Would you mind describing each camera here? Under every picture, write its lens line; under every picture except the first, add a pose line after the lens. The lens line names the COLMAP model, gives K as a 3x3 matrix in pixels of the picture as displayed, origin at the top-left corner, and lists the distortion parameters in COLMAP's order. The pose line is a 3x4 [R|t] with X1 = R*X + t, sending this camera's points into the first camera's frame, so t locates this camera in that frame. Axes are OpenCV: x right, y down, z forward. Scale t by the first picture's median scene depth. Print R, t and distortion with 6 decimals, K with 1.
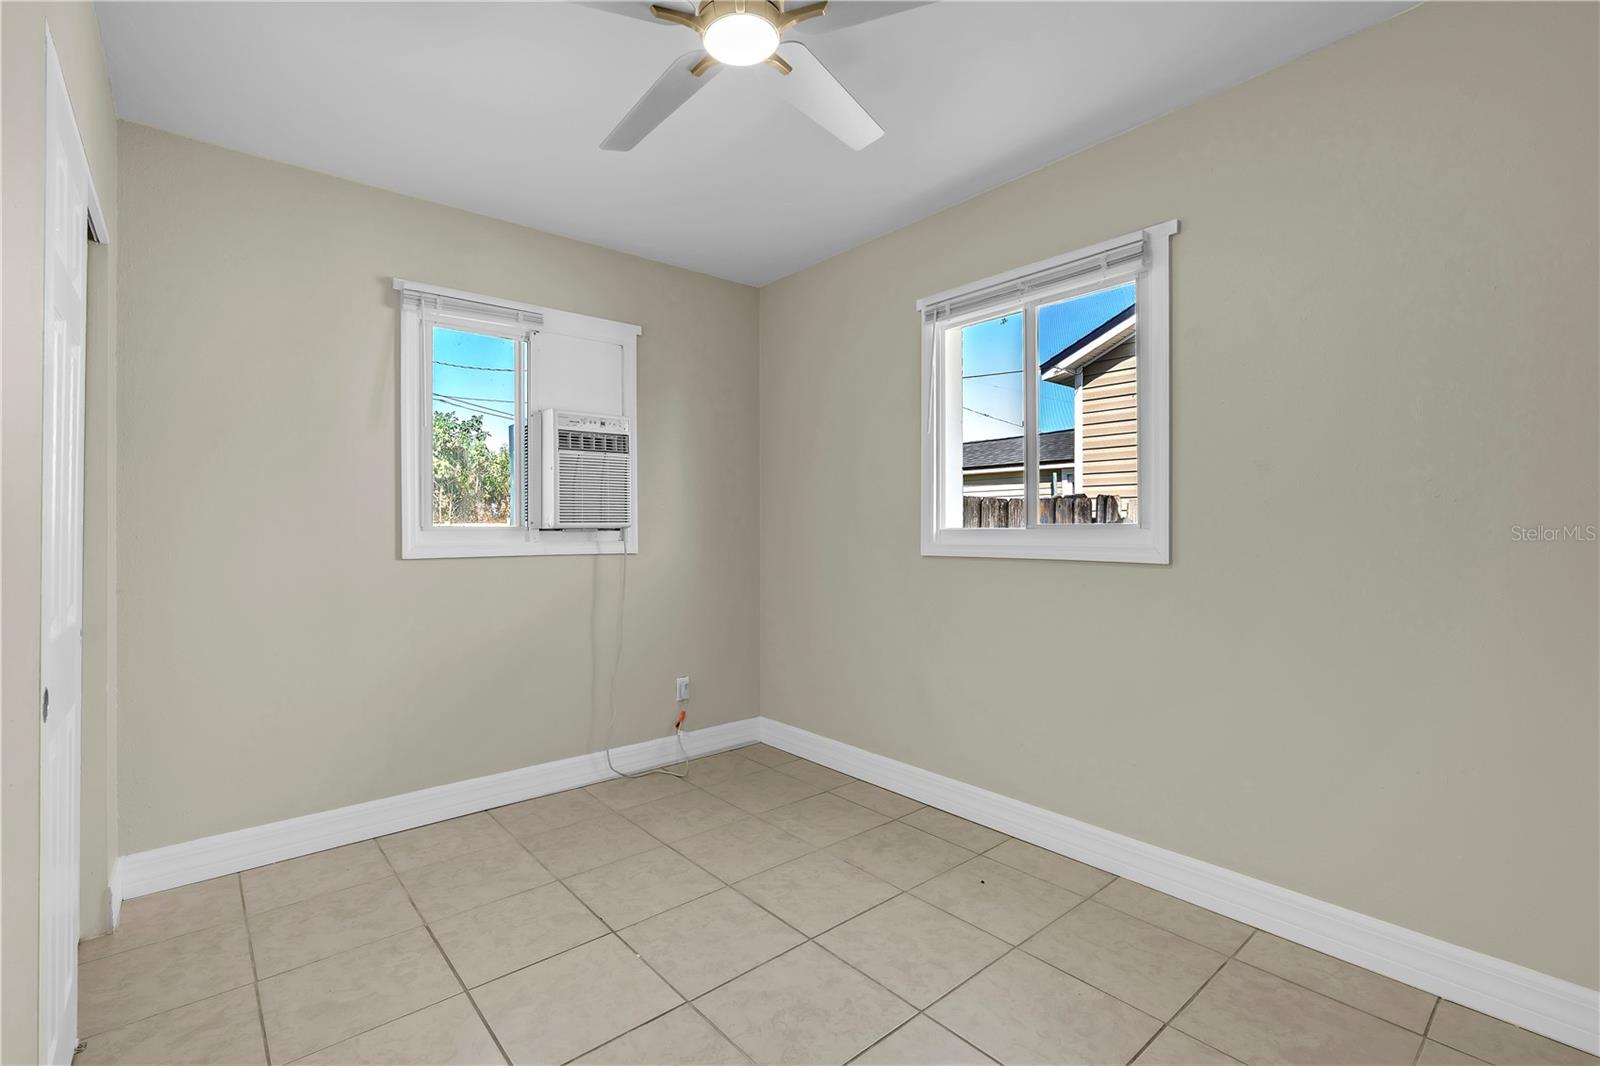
lens RADIAL K [[711.0, 0, 804.5], [0, 711.0, 527.4], [0, 0, 1]] dist [-0.000836, -0.000407]
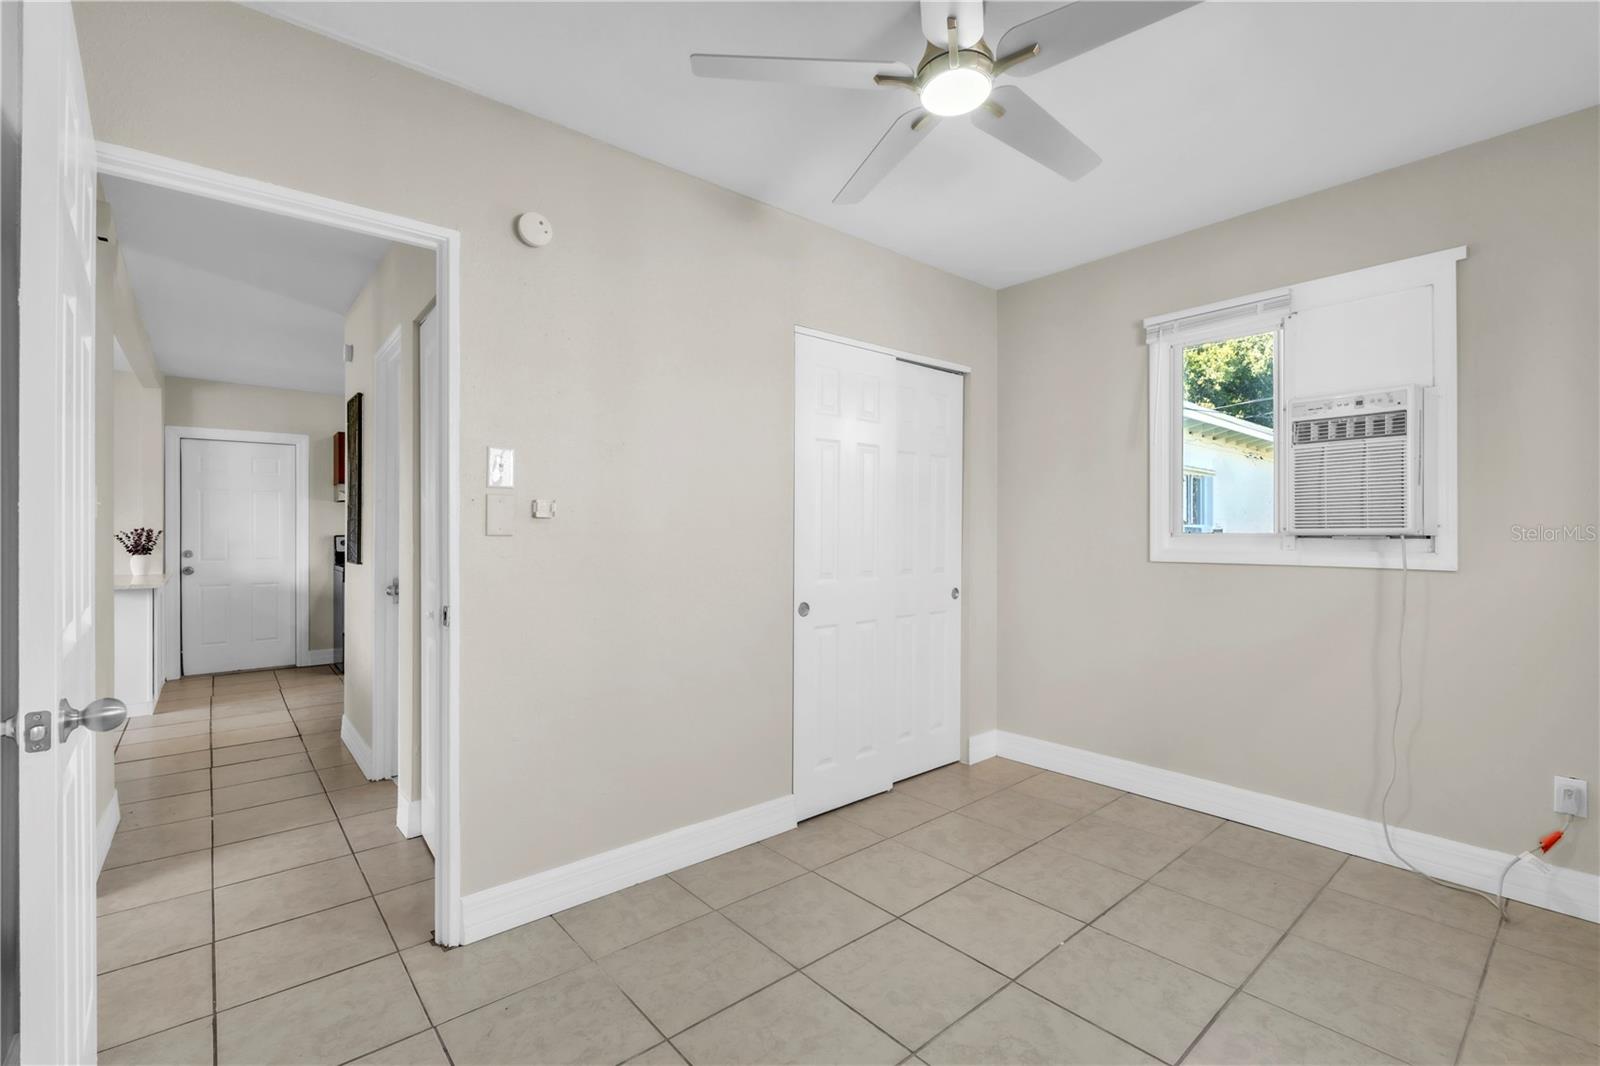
lens RADIAL K [[711.0, 0, 806.0], [0, 711.0, 531.8], [0, 0, 1]] dist [-0.000836, -0.000407]
pose [[0.002145, 0.001594, -0.999996, 0.524858], [0.000493, 0.999999, 0.001595, -0.004465], [0.999998, -0.000496, 0.002144, 0.400018]]
